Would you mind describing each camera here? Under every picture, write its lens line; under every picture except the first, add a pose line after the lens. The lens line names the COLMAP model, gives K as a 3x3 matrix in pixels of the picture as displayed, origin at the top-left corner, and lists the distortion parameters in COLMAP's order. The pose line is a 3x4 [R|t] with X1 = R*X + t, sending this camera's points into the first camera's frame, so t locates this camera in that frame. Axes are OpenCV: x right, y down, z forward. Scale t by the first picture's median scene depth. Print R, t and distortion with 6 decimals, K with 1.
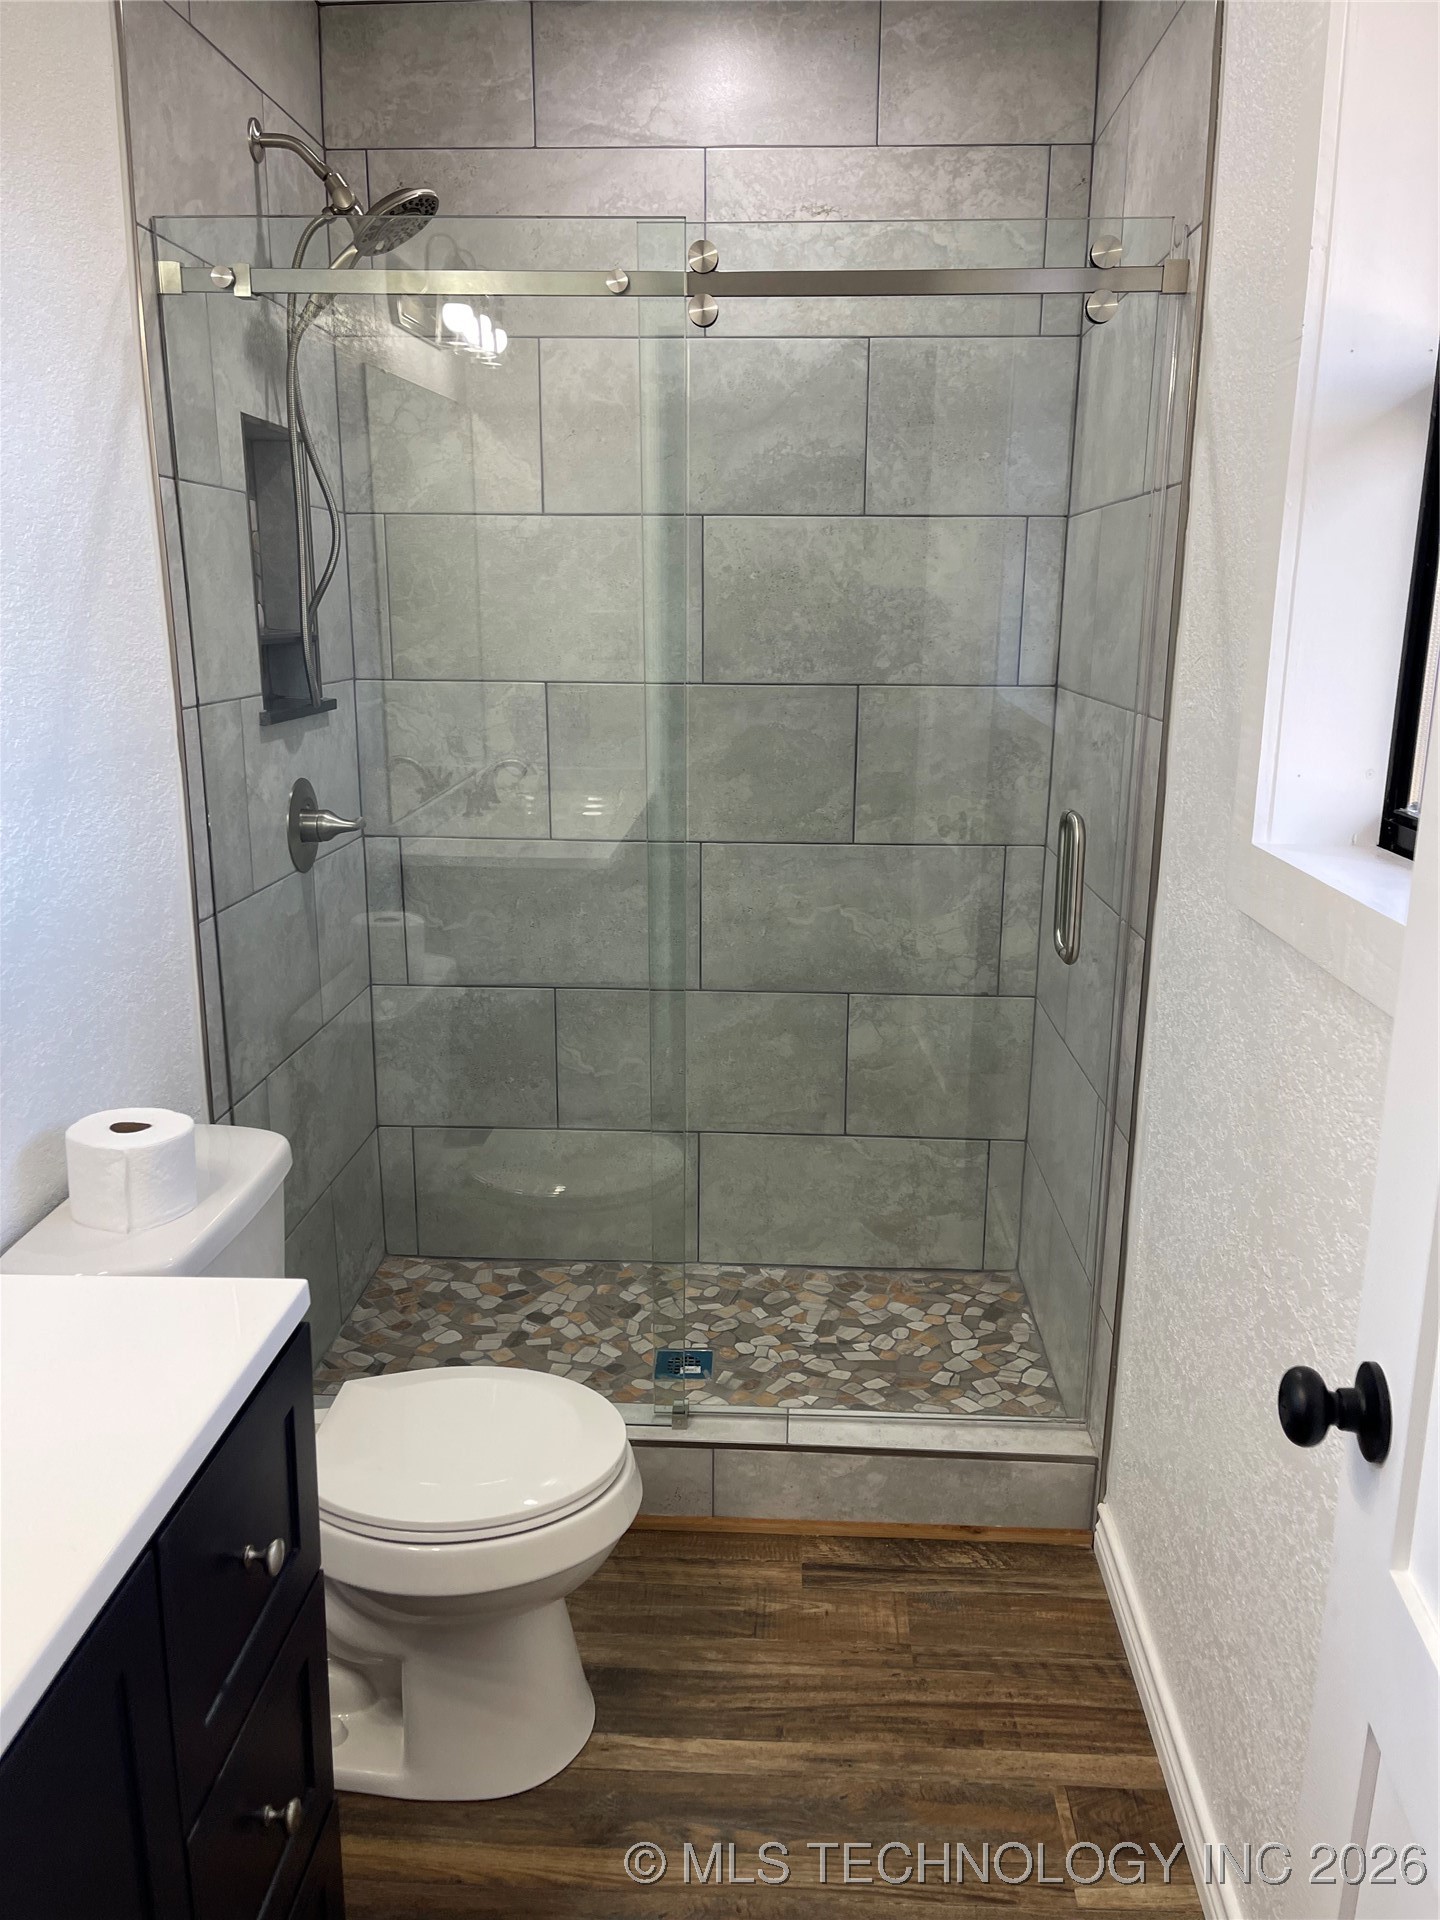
lens RADIAL K [[1448.6, 0, 715.6], [0, 1448.6, 979.2], [0, 0, 1]] dist [0.085970, -0.106532]
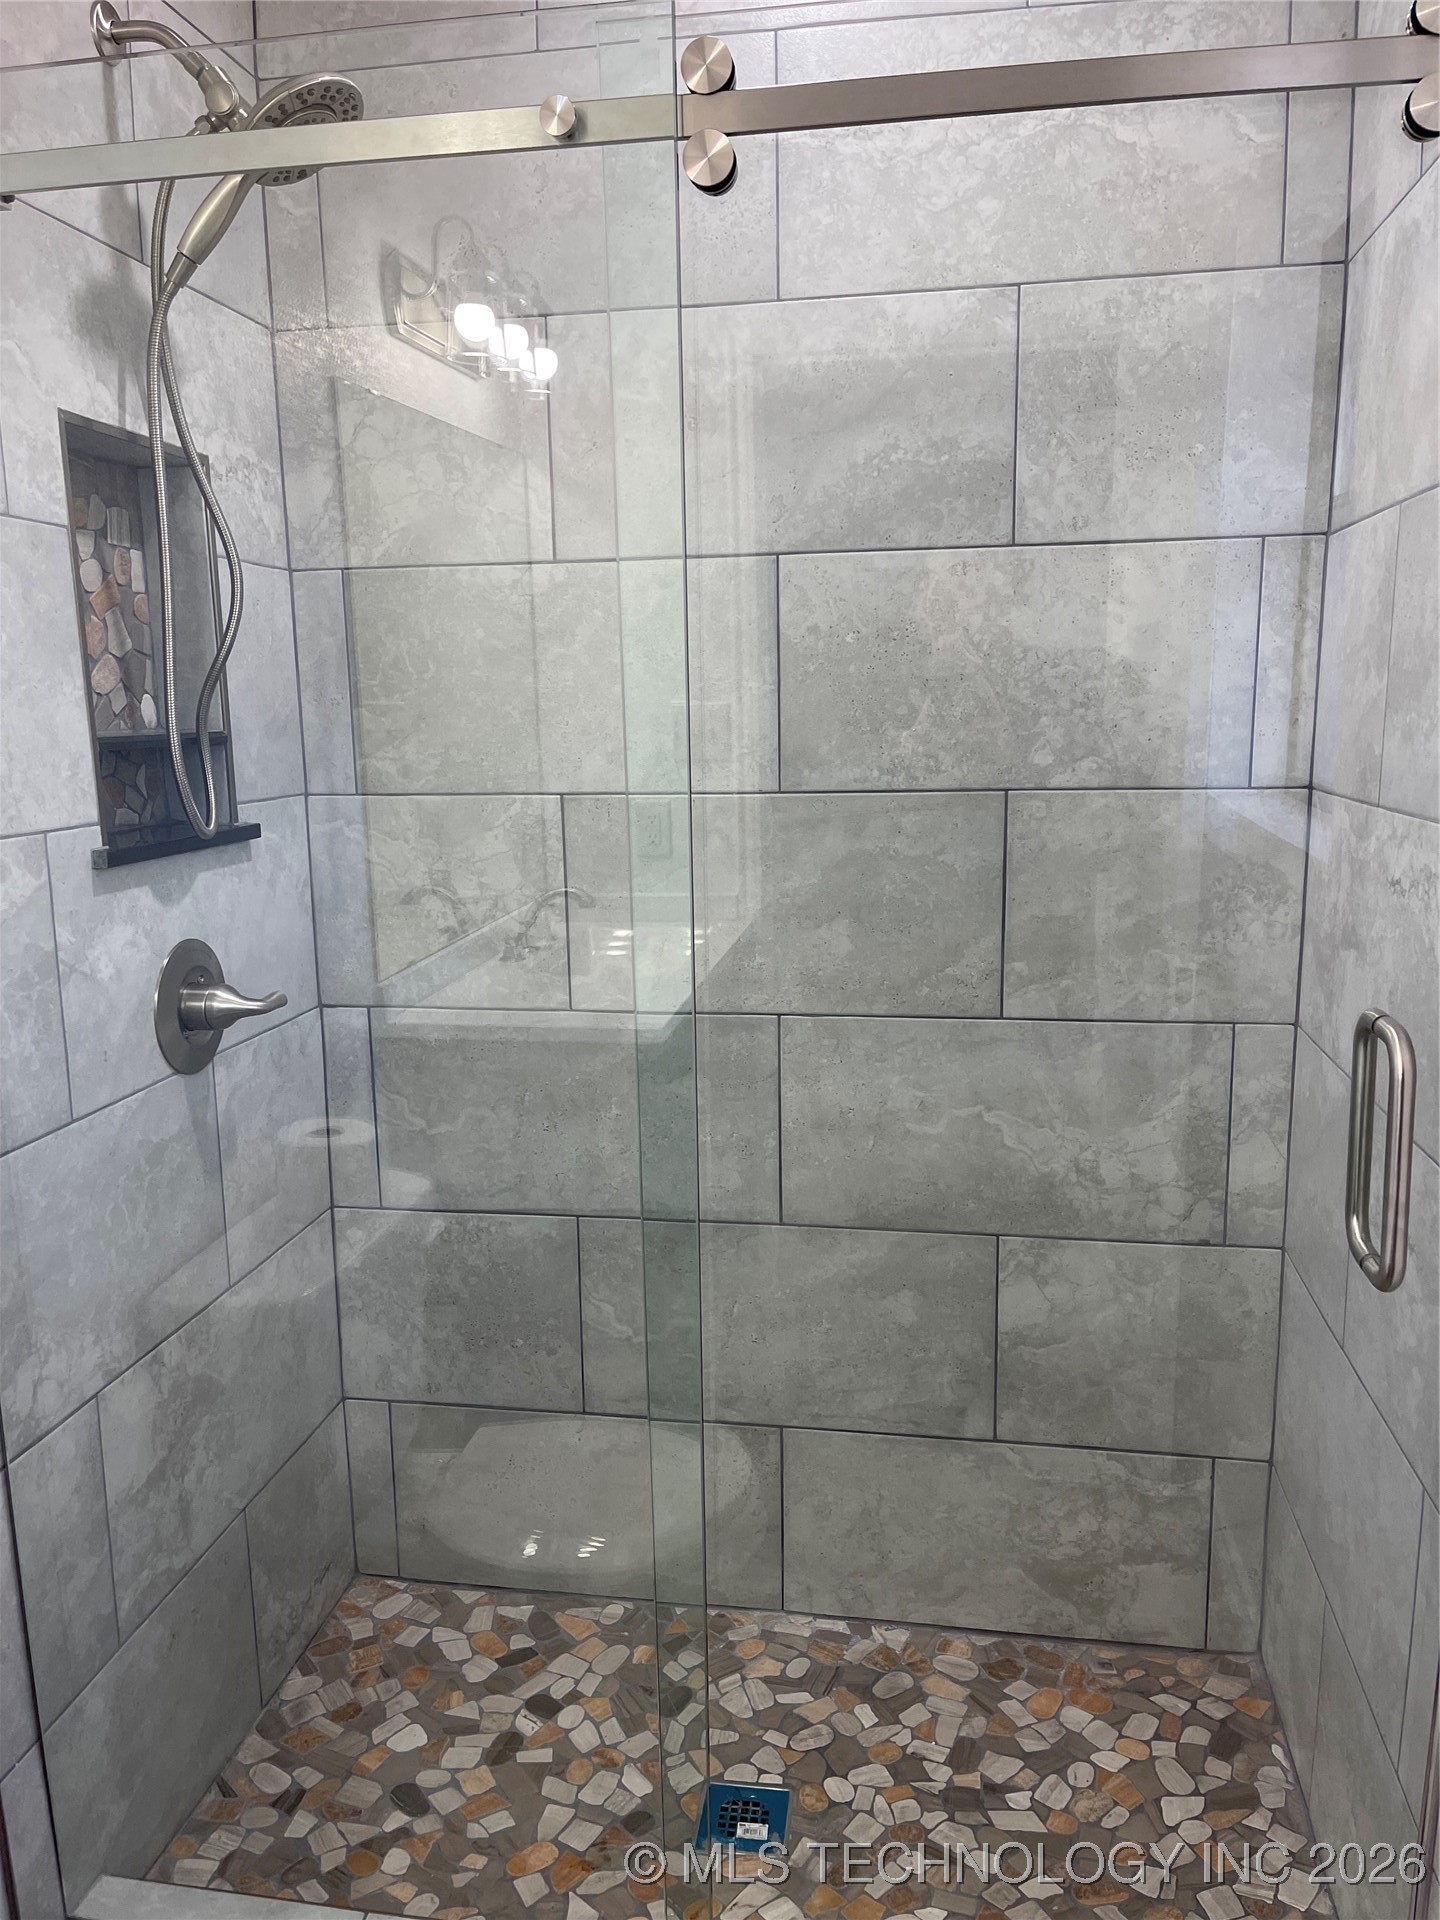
lens RADIAL K [[1443.3, 0, 717.0], [0, 1443.3, 987.4], [0, 0, 1]] dist [0.079468, -0.100355]
pose [[0.993038, -0.000360, -0.117797, 0.042266], [-0.006406, 0.998350, -0.057058, -0.068627], [0.117623, 0.057415, 0.991397, 0.307457]]
